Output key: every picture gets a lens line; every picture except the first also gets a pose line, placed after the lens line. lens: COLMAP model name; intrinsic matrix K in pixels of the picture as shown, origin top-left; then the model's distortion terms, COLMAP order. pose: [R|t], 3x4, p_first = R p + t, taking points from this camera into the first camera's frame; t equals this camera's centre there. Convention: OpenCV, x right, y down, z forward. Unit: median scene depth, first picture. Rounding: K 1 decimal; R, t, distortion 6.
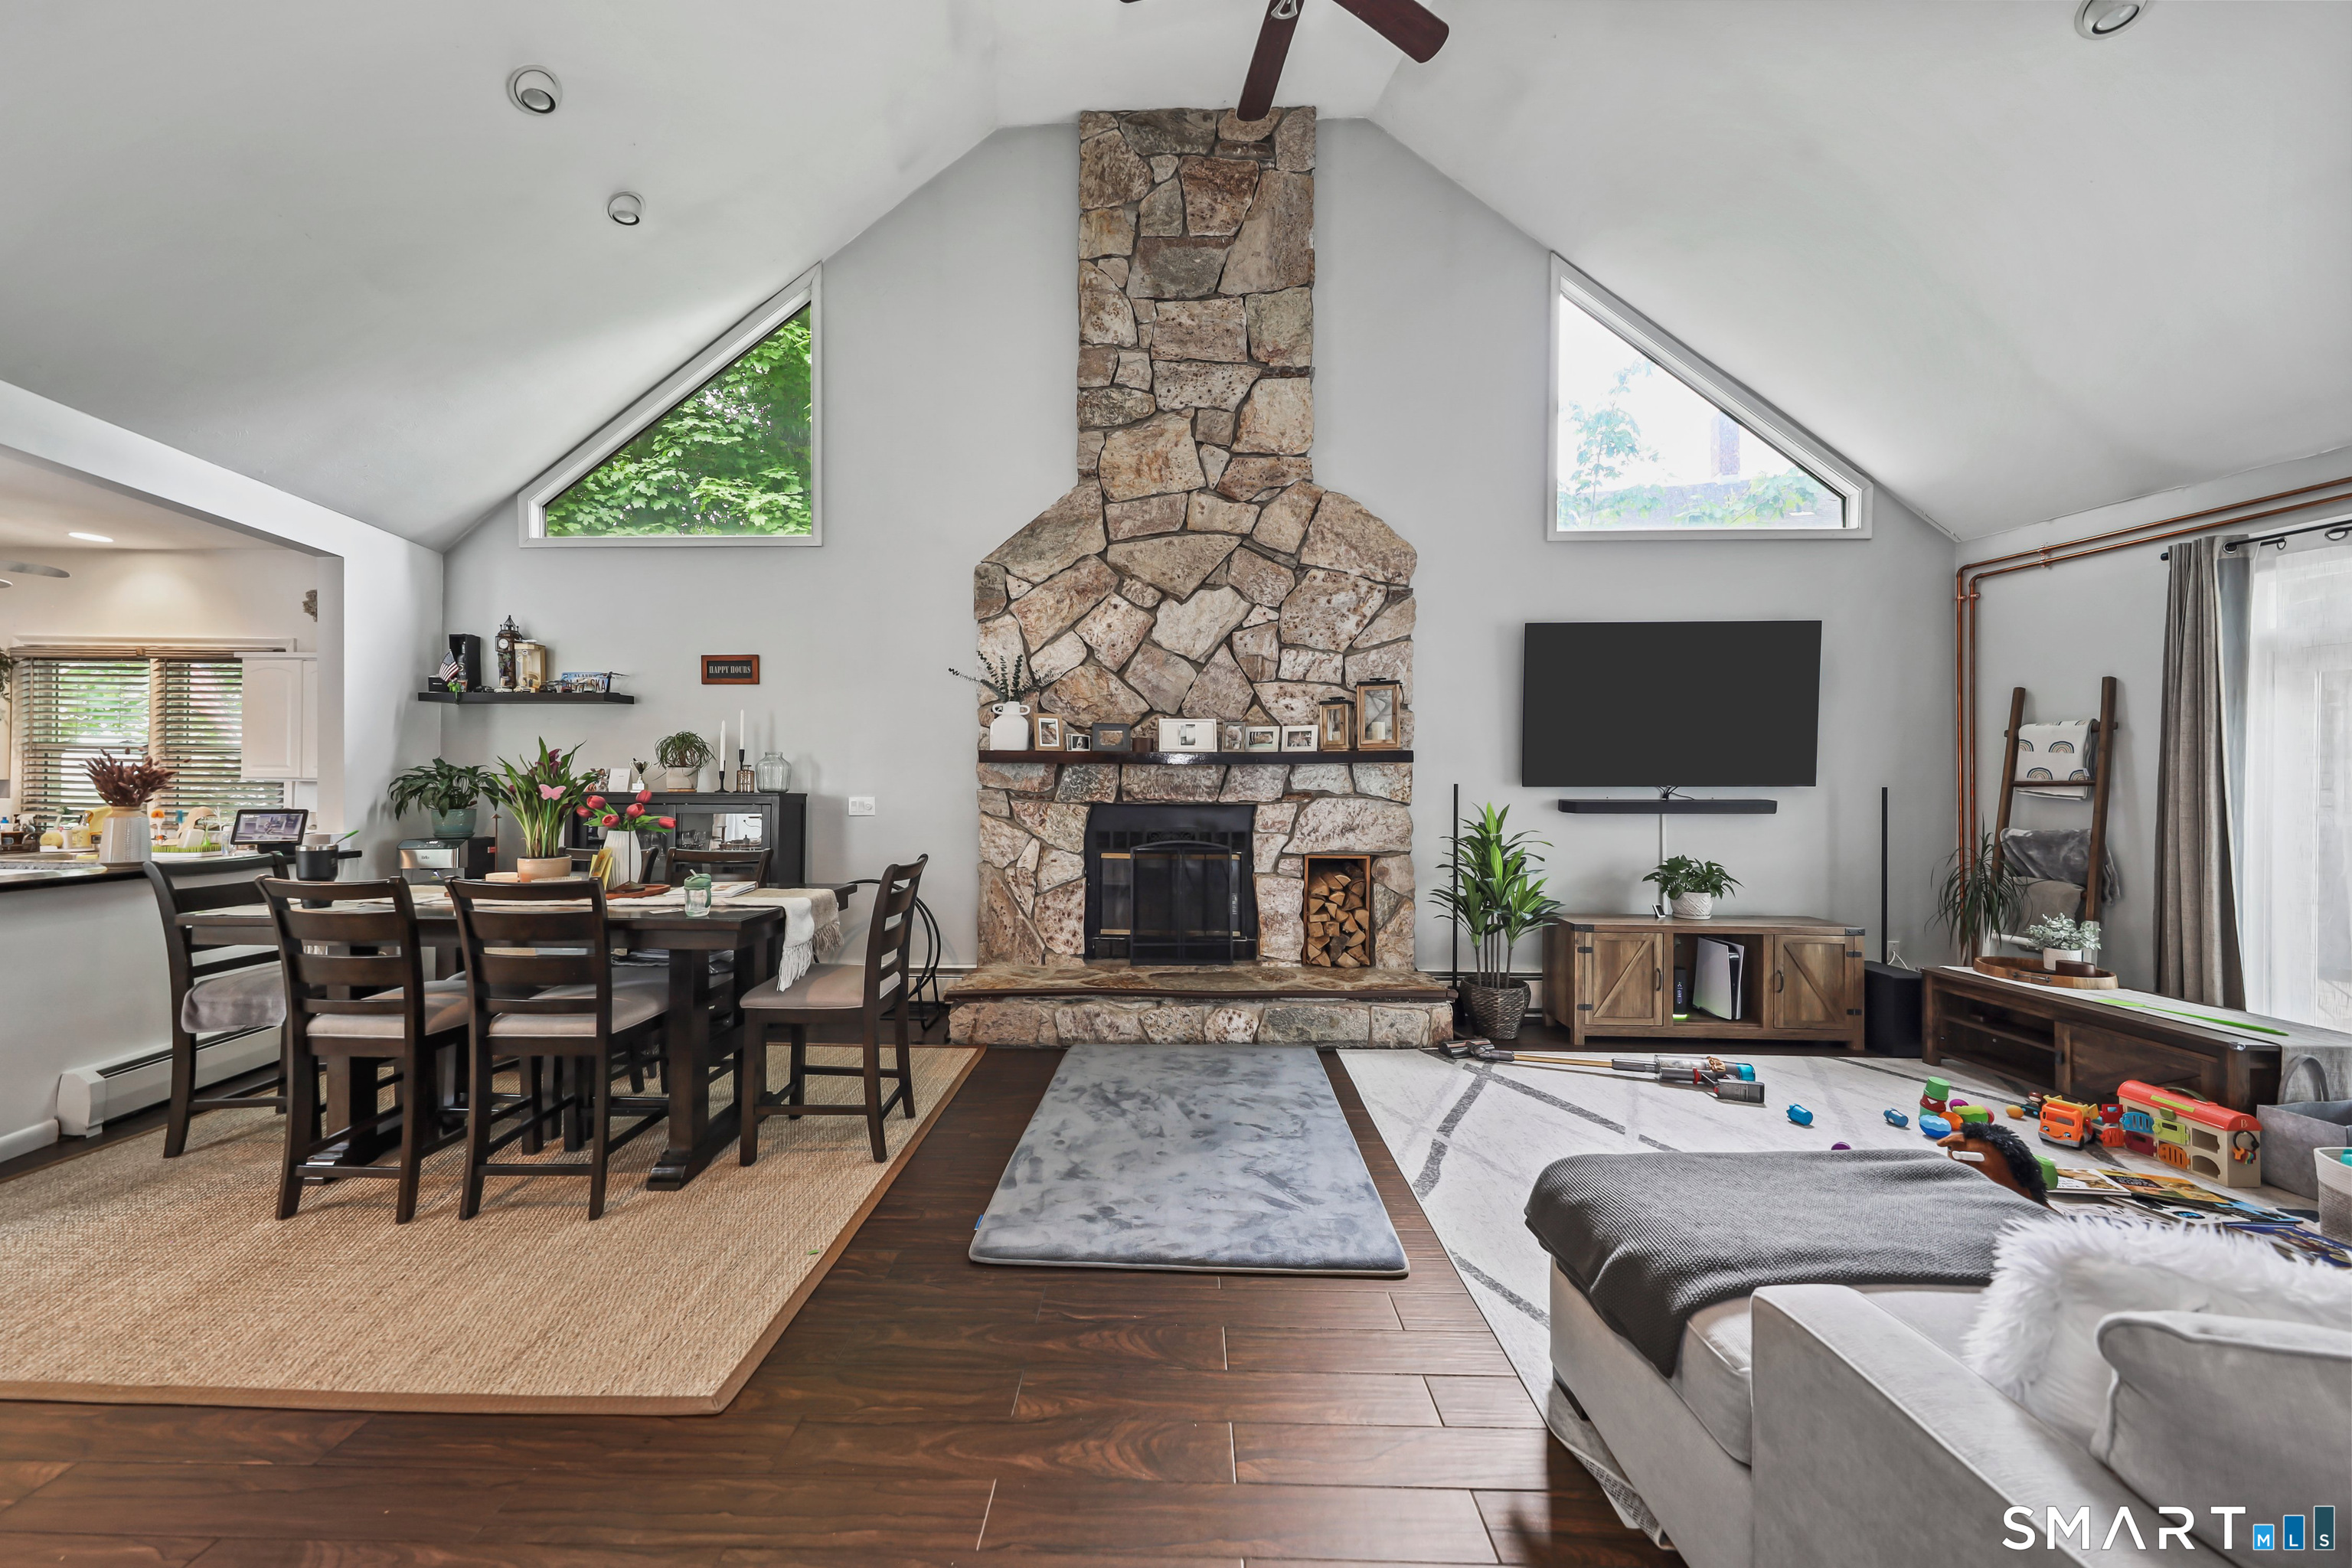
lens RADIAL K [[793.1, 0, 1164.9], [0, 793.1, 784.0], [0, 0, 1]] dist [-0.000010, 0.000021]
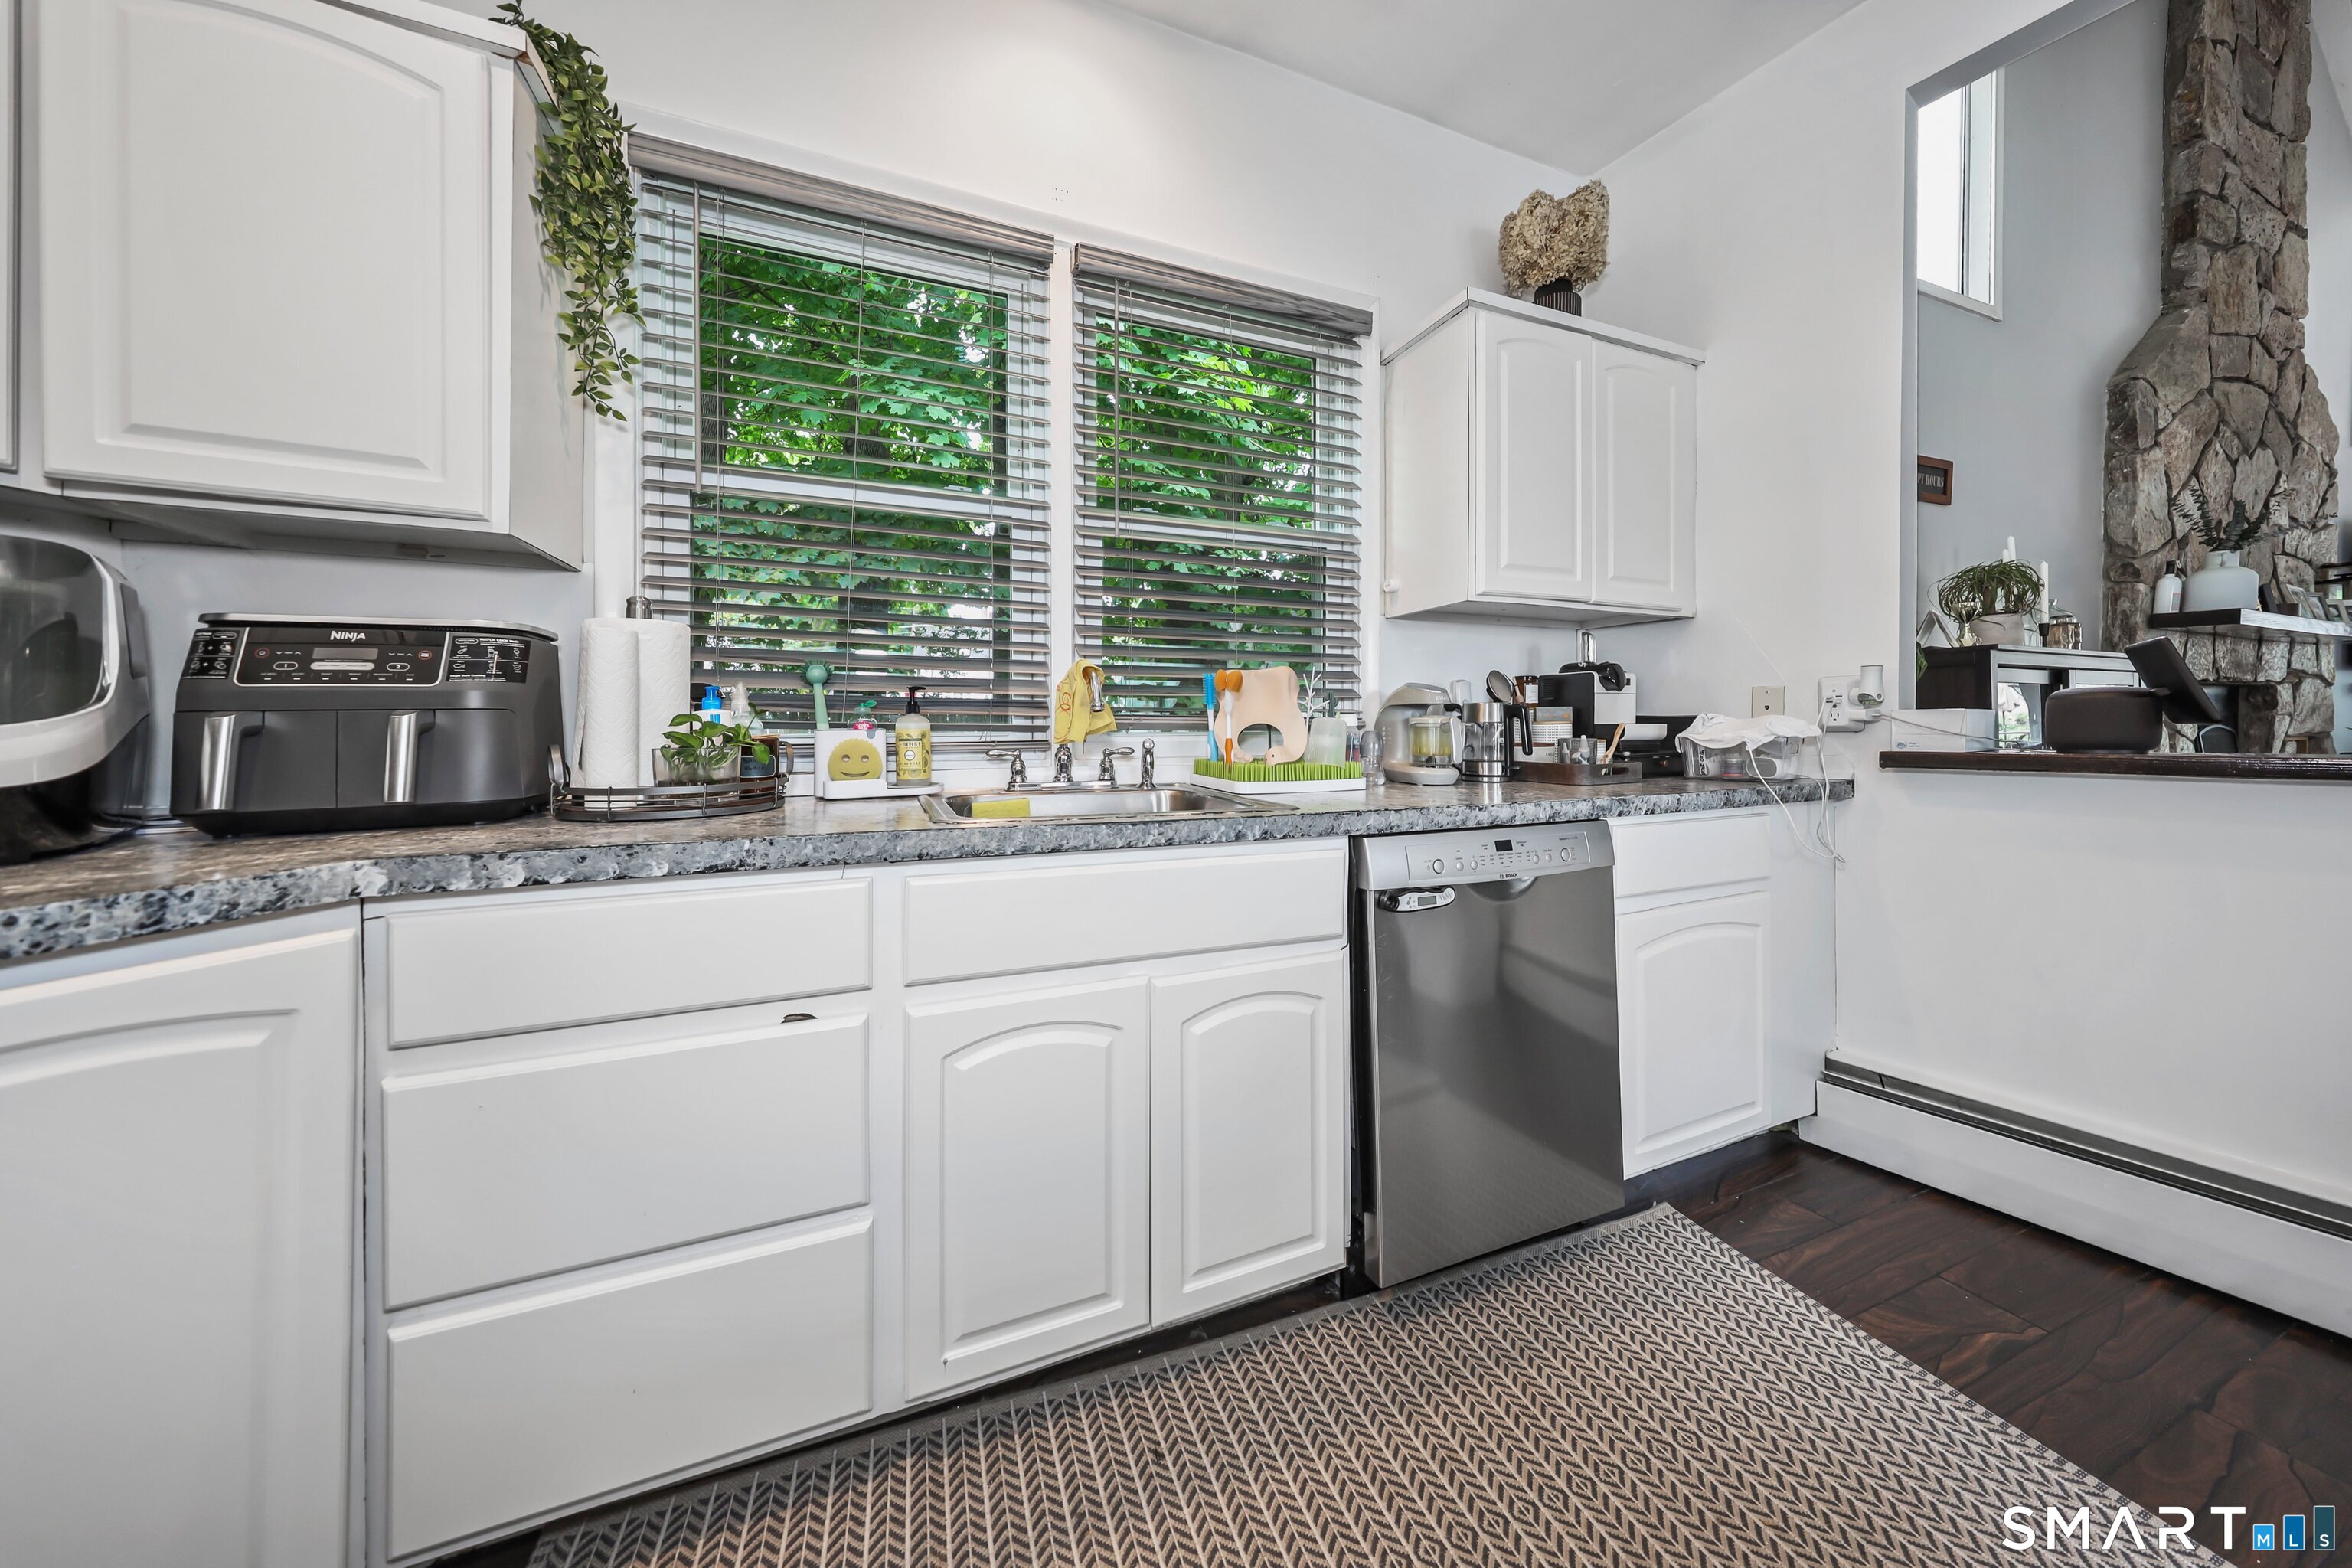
lens RADIAL K [[768.4, 0, 1174.7], [0, 768.4, 716.7], [0, 0, 1]] dist [0.000881, 0.000182]
pose [[0.919330, -0.006143, 0.393439, -1.435507], [0.007676, 0.999968, -0.002325, 0.054482], [-0.393412, 0.005157, 0.919348, 0.679988]]
